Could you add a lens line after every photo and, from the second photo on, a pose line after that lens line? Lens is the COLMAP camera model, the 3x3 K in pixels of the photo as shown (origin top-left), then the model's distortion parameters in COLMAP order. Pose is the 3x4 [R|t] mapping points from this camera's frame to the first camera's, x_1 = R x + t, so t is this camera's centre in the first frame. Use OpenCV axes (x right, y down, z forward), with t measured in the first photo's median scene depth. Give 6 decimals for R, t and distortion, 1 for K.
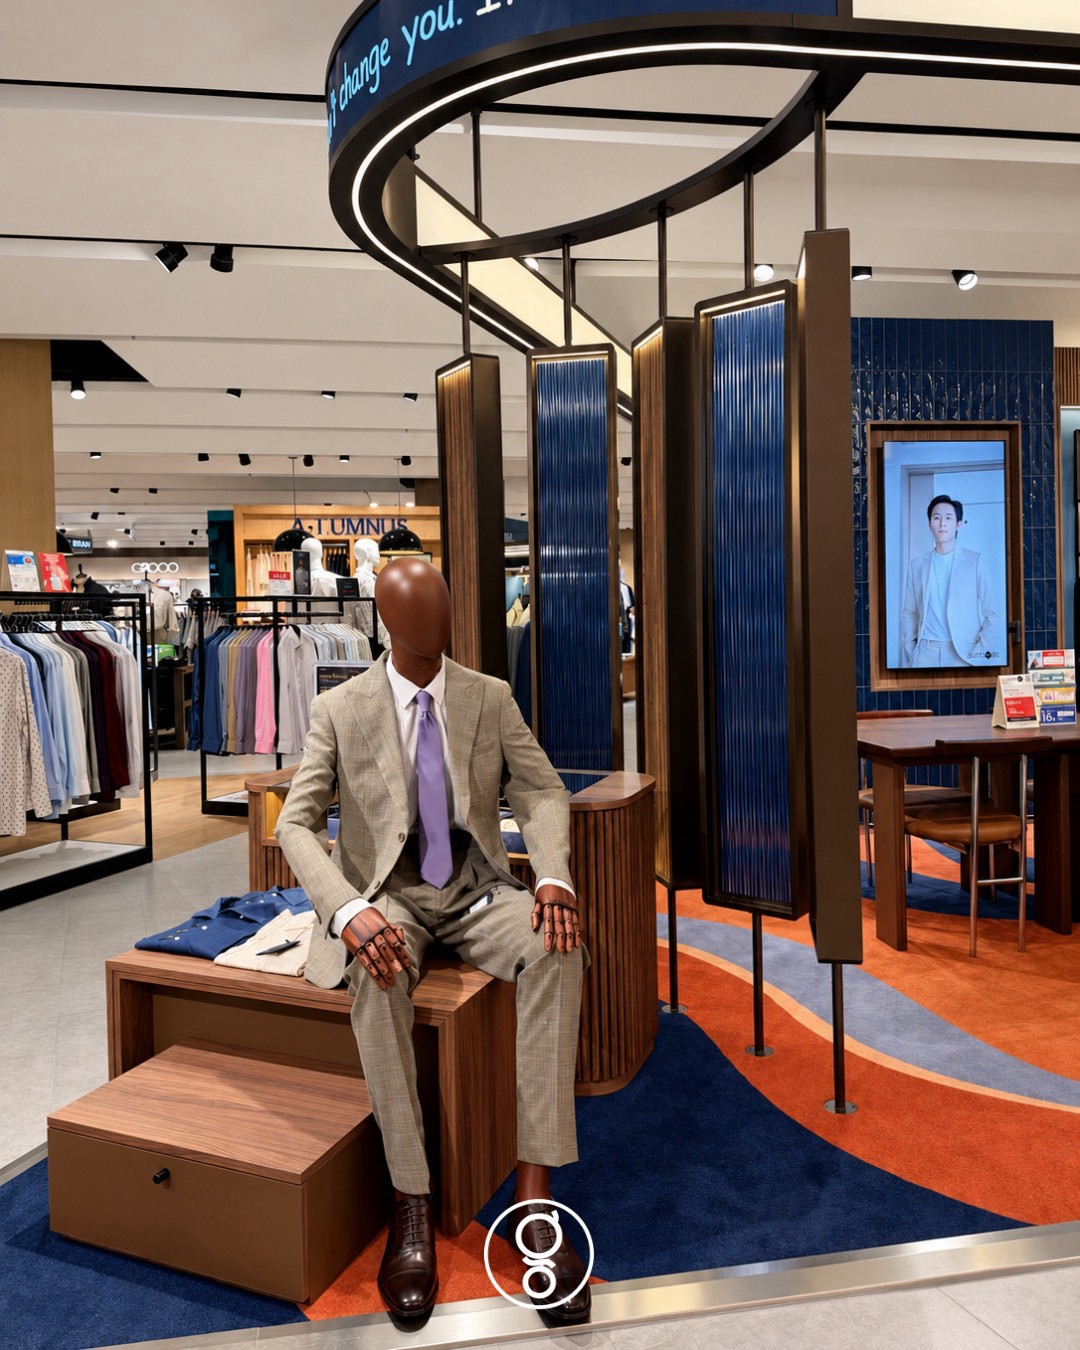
lens RADIAL K [[971.3, 0, 538.6], [0, 971.3, 652.3], [0, 0, 1]] dist [0.095525, -0.165871]
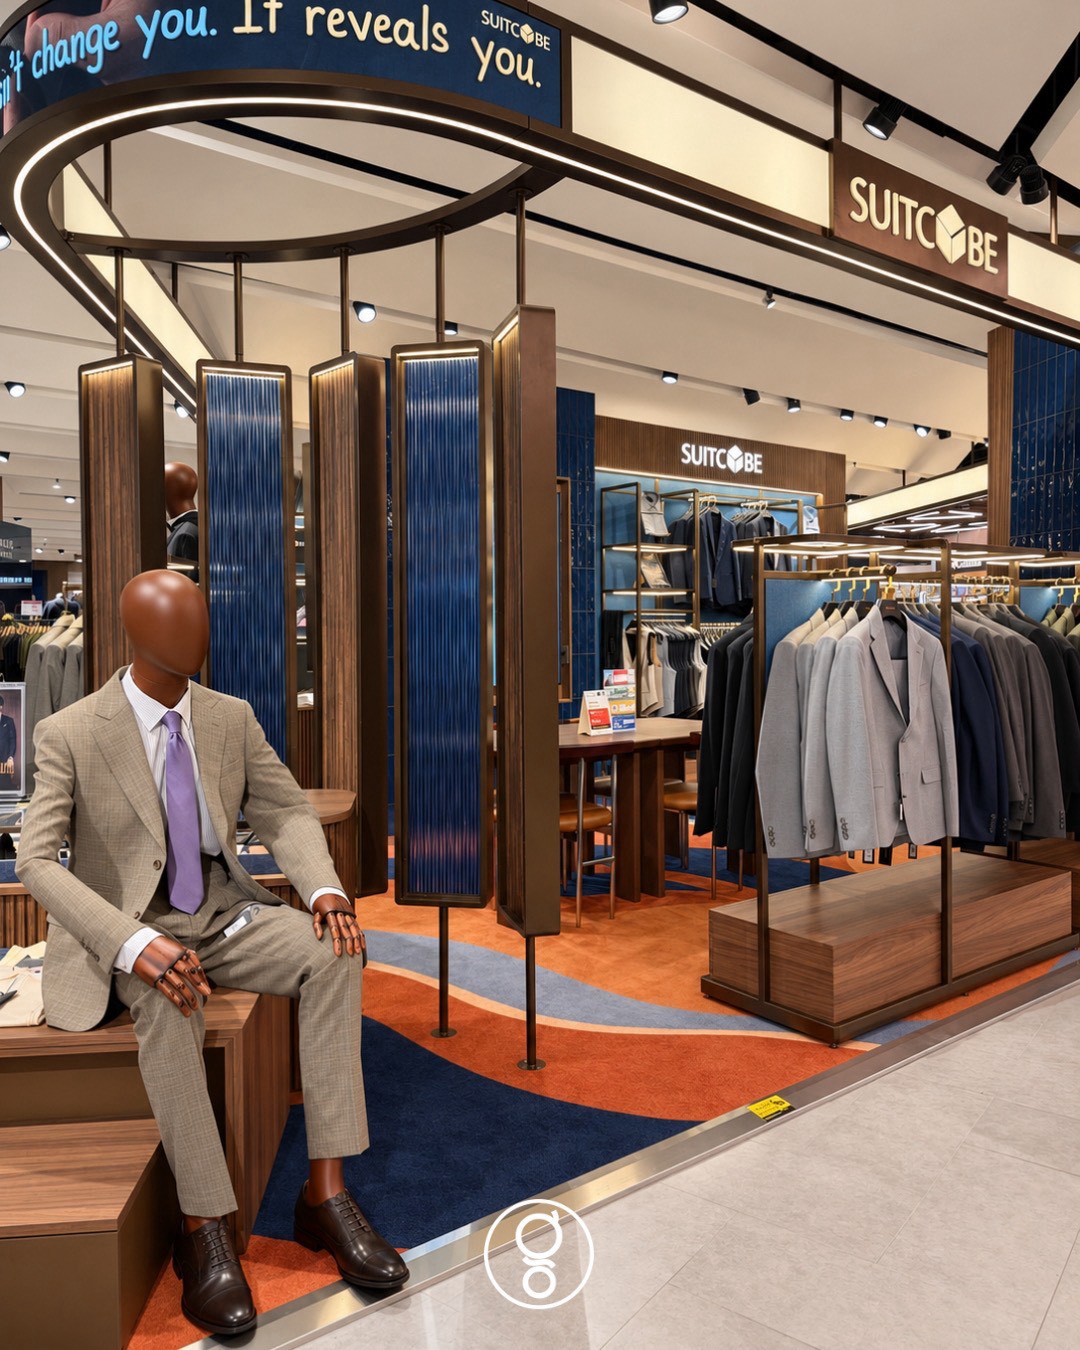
lens RADIAL K [[965.1, 0, 540.0], [0, 965.1, 675.0], [0, 0, 1]] dist [0.037605, -0.050899]
pose [[0.885222, -0.003167, 0.465158, -0.224147], [0.002177, 0.999994, 0.002664, 0.001892], [-0.465163, -0.001346, 0.885224, -0.015305]]
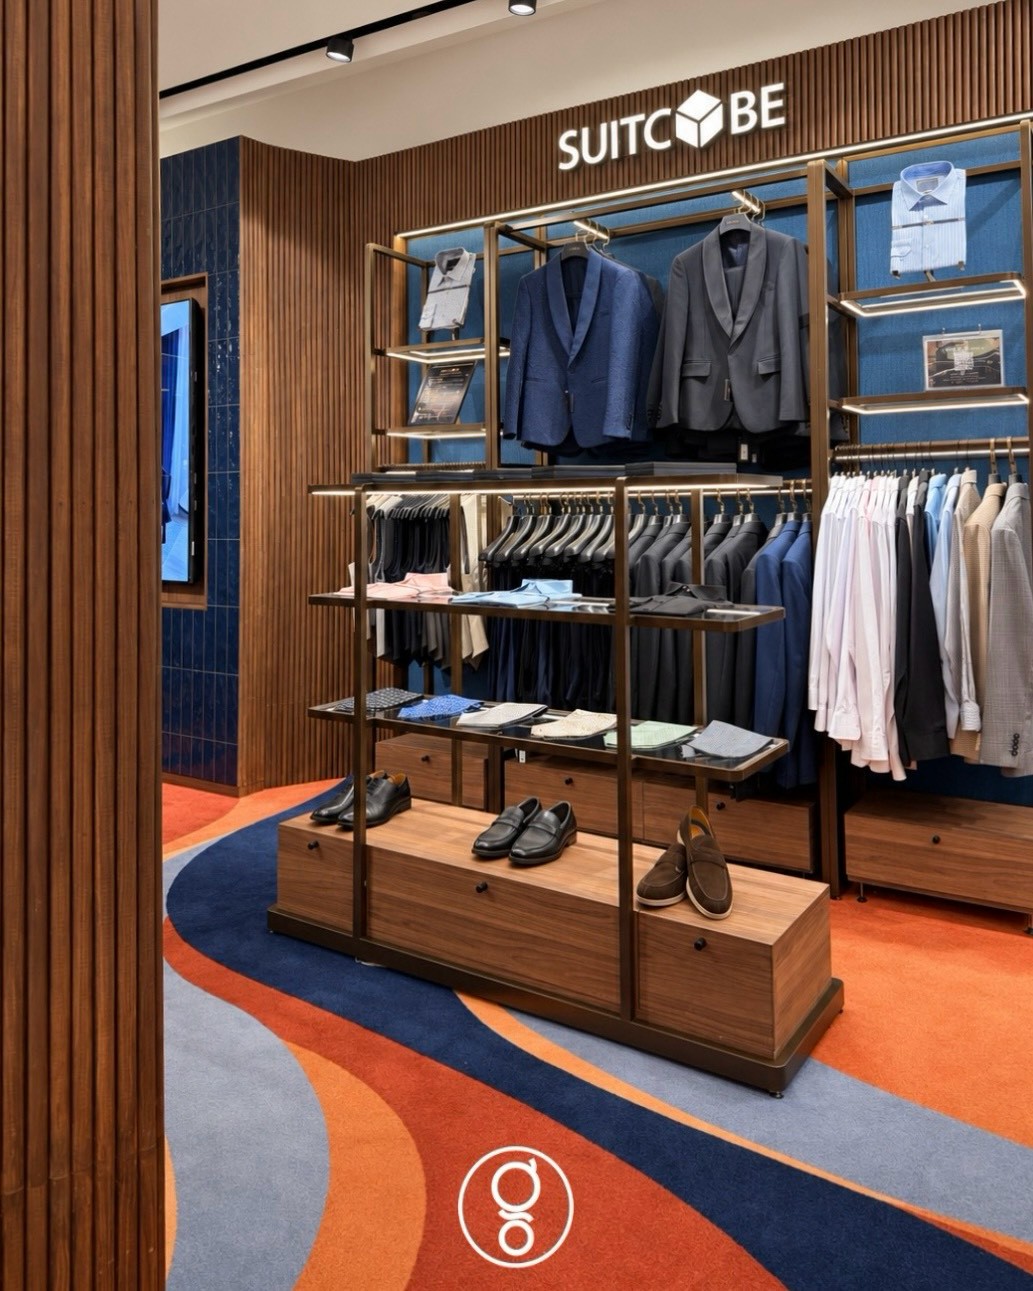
lens RADIAL K [[966.8, 0, 514.0], [0, 966.8, 490.5], [0, 0, 1]] dist [0.038545, -0.049390]
pose [[0.770078, 0.012012, -0.637836, 3.000936], [-0.024289, 0.999650, -0.010499, -0.147216], [0.637487, 0.023577, 0.770101, 1.445115]]
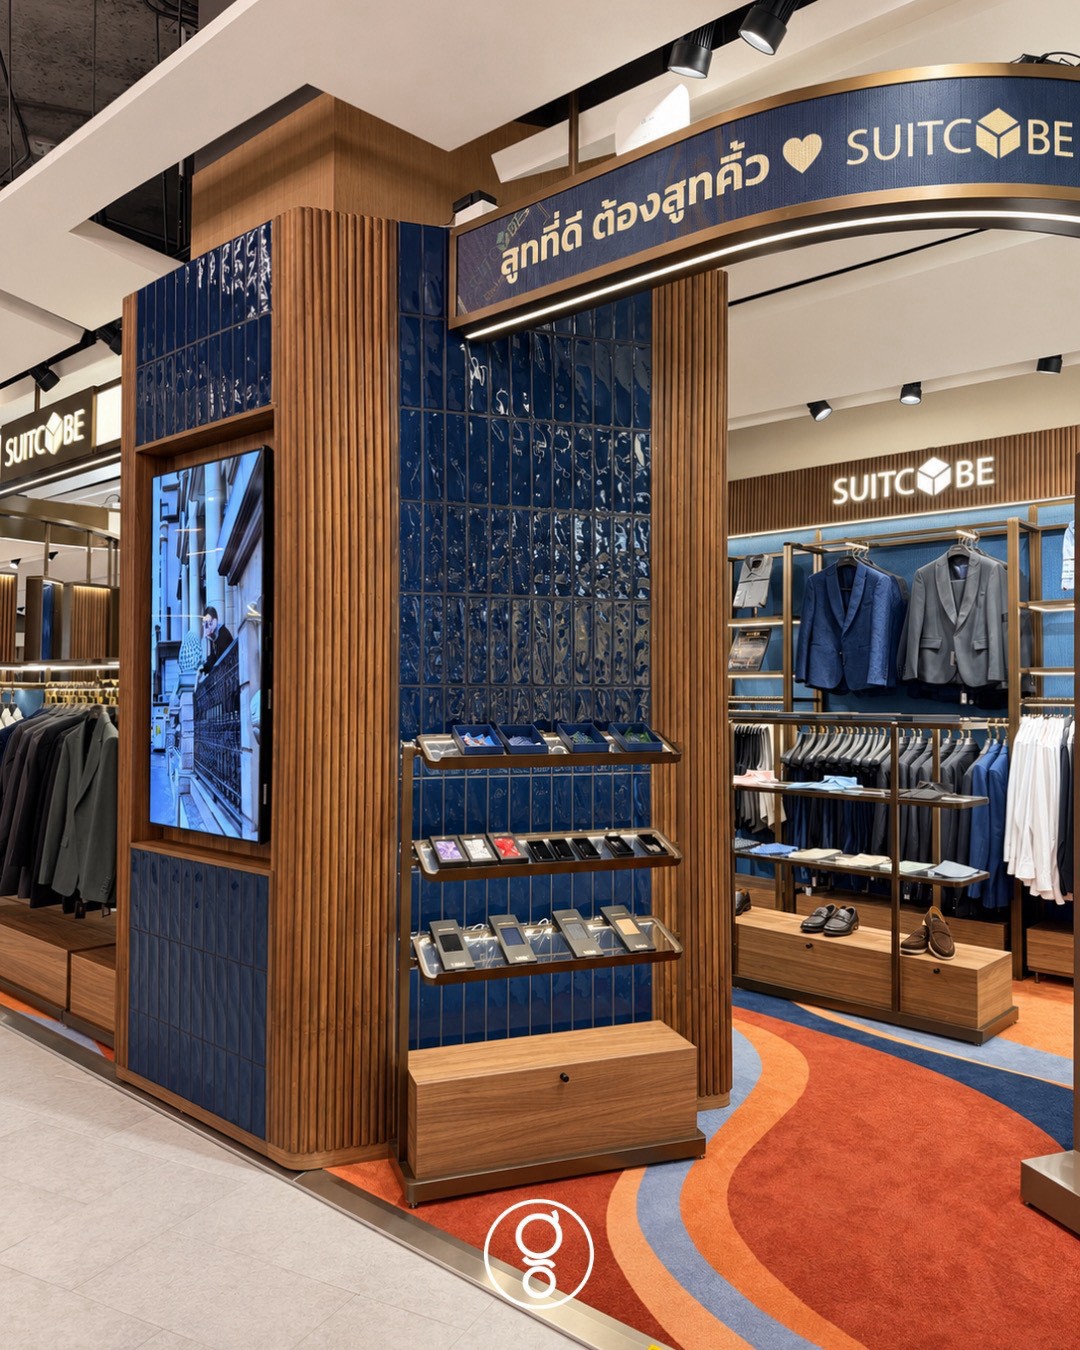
lens RADIAL K [[965.1, 0, 540.0], [0, 965.1, 675.0], [0, 0, 1]] dist [0.037605, -0.050899]
pose [[0.646269, 0.013531, -0.762990, 3.455686], [-0.036176, 0.999262, -0.012921, -0.221304], [0.762252, 0.035952, 0.646281, 0.502804]]
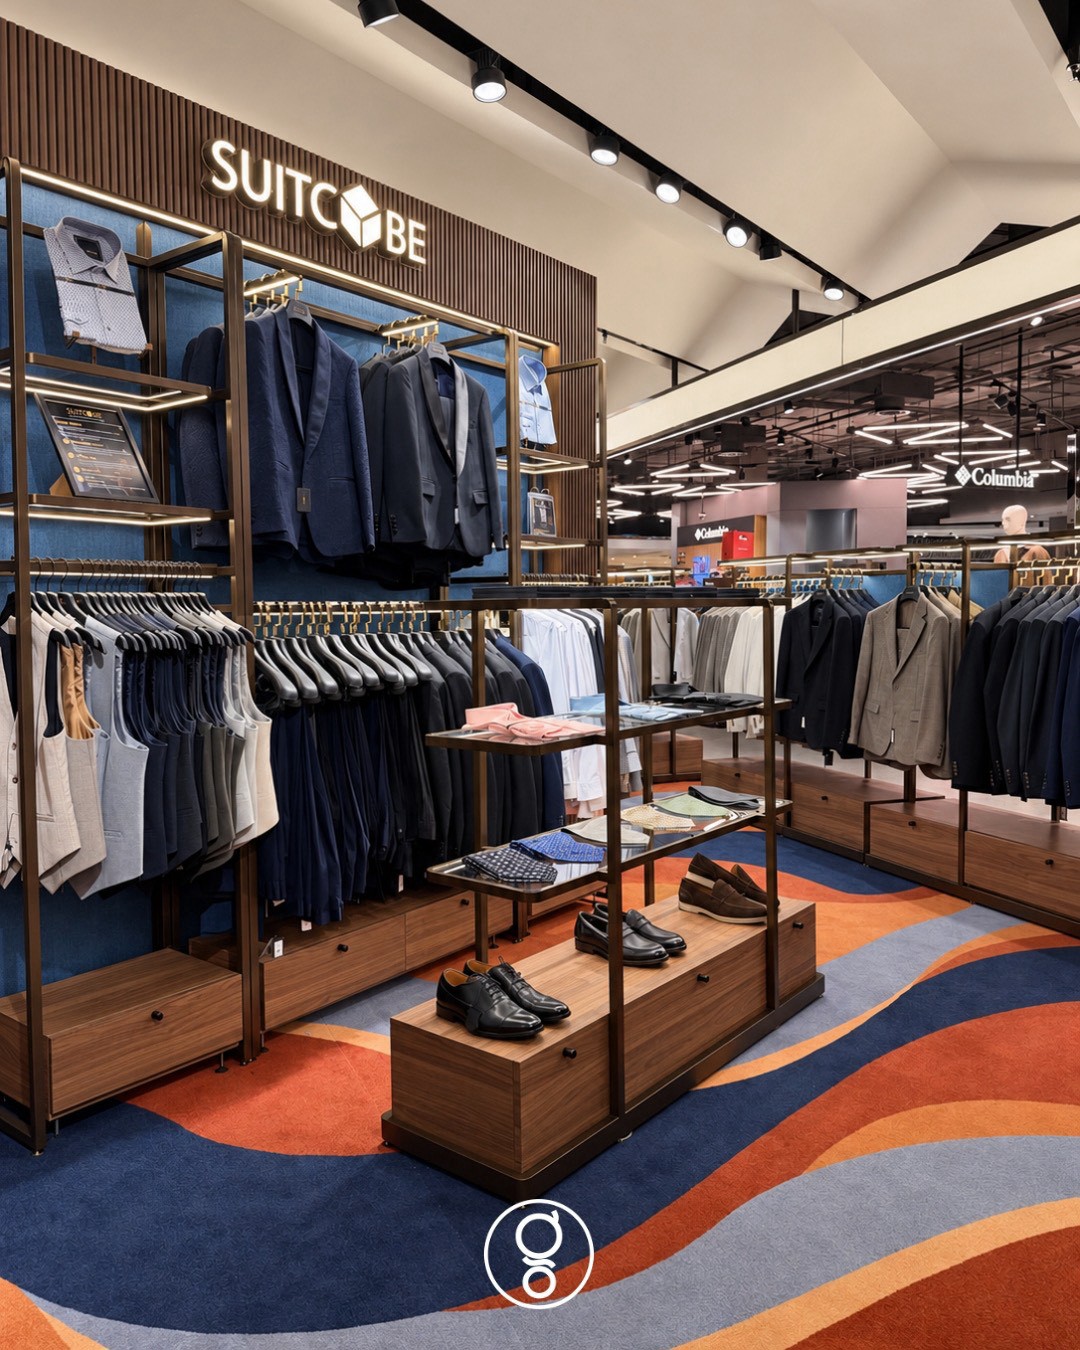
lens RADIAL K [[974.4, 0, 535.7], [0, 974.4, 660.7], [0, 0, 1]] dist [0.085369, -0.172708]
pose [[0.732304, -0.020208, 0.680678, 1.266332], [0.013828, 0.999795, 0.014804, -0.107401], [-0.680837, -0.001429, 0.732433, 1.550586]]
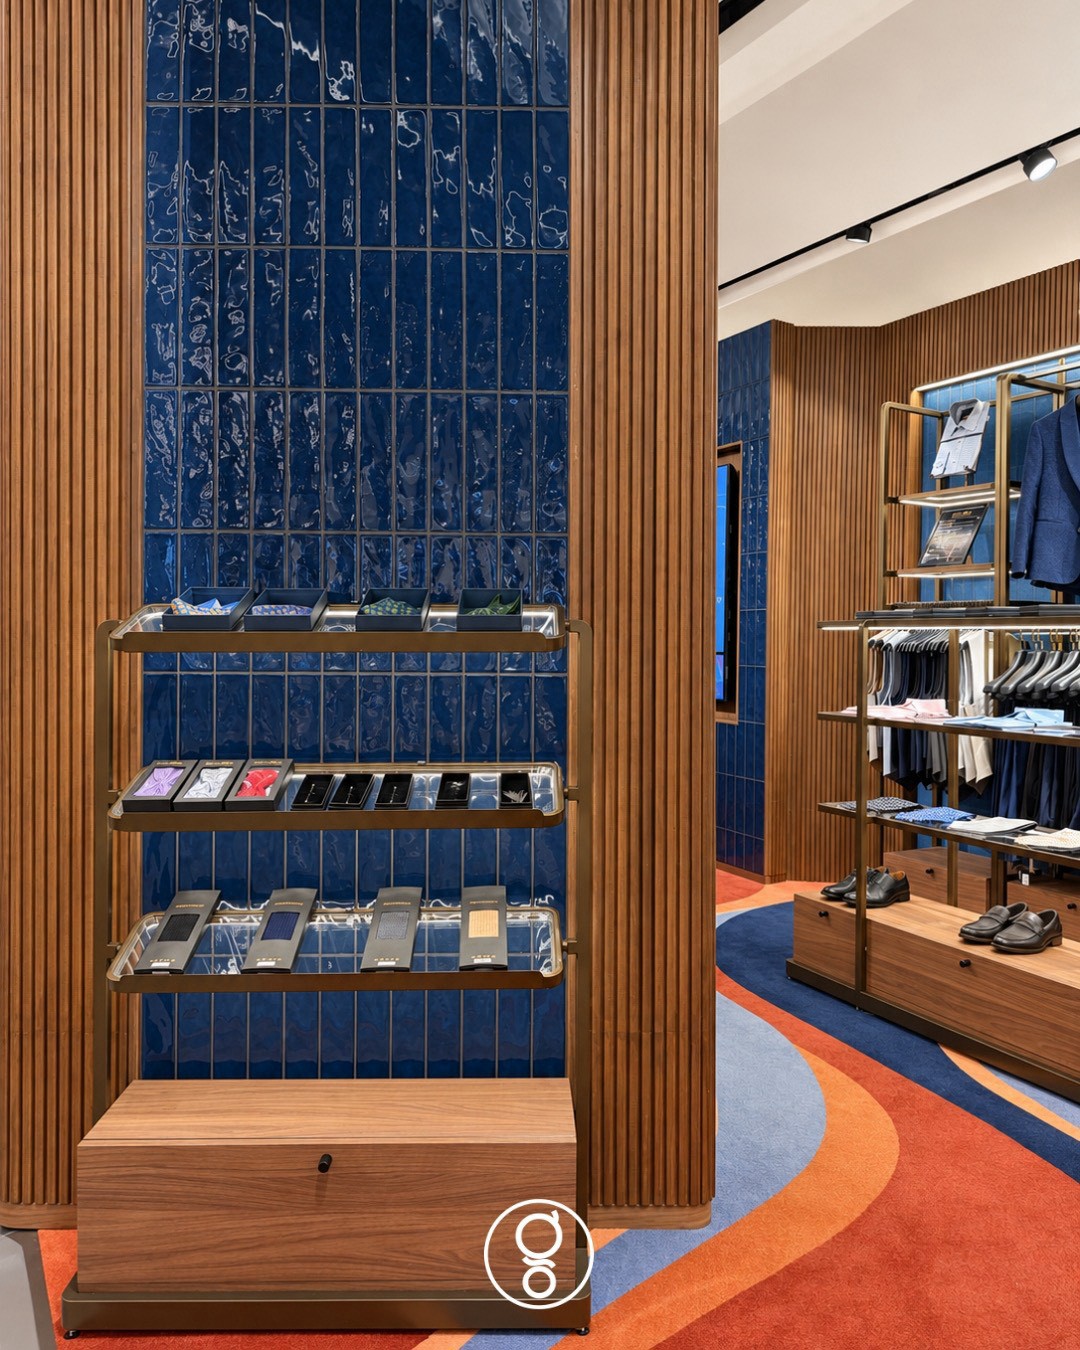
lens RADIAL K [[1004.9, 0, 566.3], [0, 1004.9, 640.4], [0, 0, 1]] dist [0.025836, -0.002079]
pose [[0.397702, 0.032878, -0.916925, 3.307508], [-0.035808, 0.999153, 0.020296, -0.148774], [0.916816, 0.024762, 0.398542, 1.228873]]
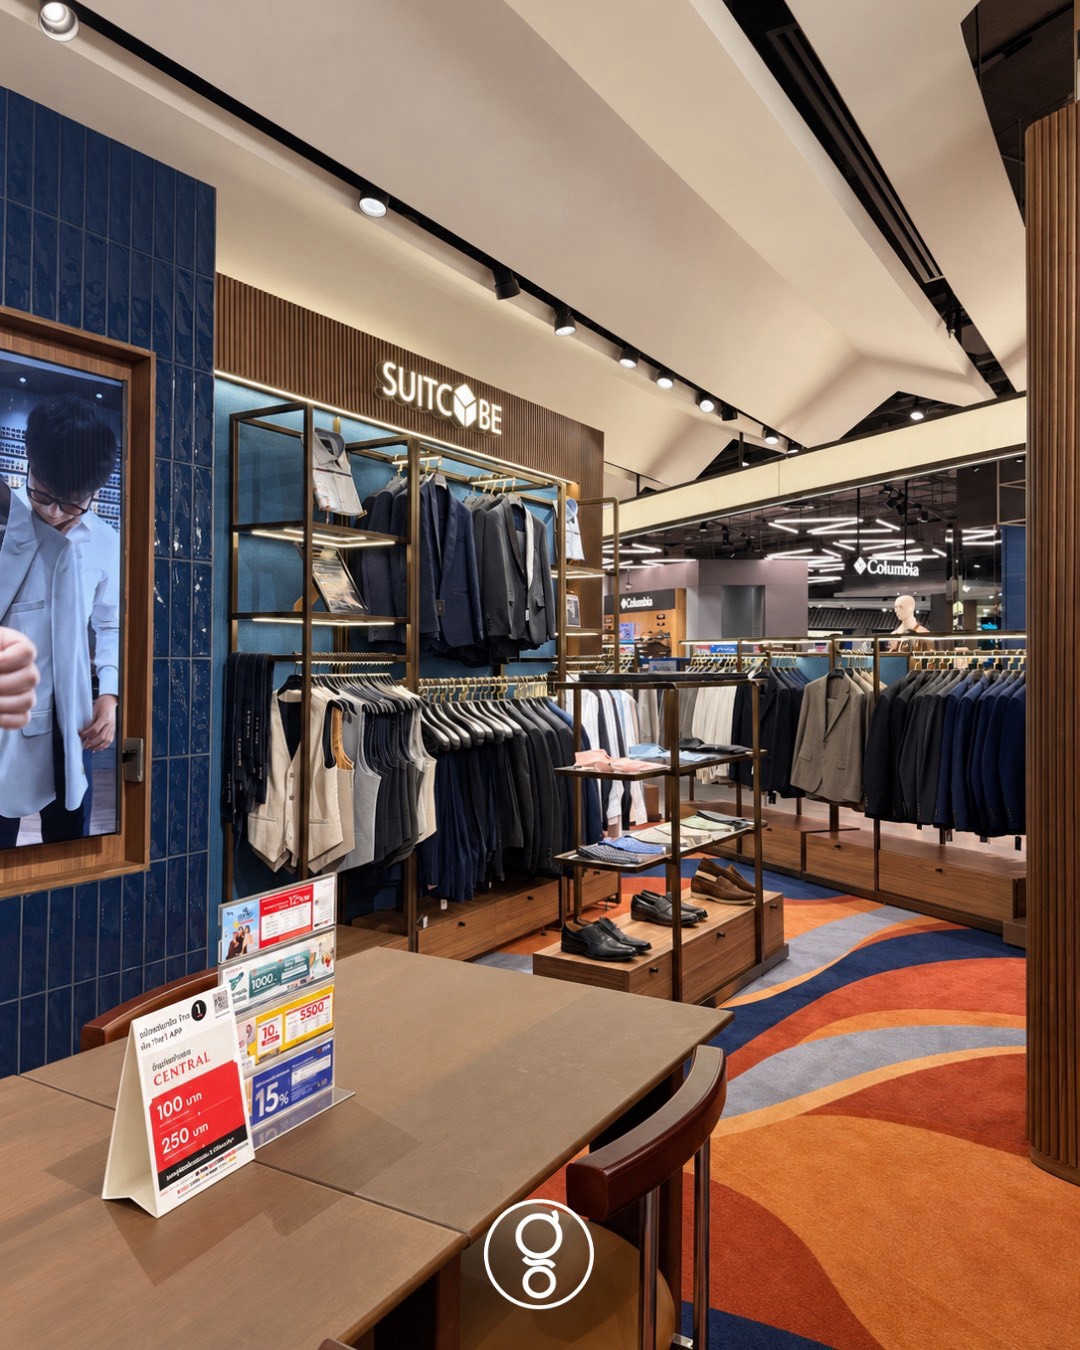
lens RADIAL K [[971.3, 0, 538.6], [0, 971.3, 652.3], [0, 0, 1]] dist [0.095525, -0.165871]
pose [[0.660178, 0.036608, 0.750217, 0.602833], [0.002636, 0.998693, -0.051052, -0.126797], [-0.751105, 0.035682, 0.659218, 1.325742]]
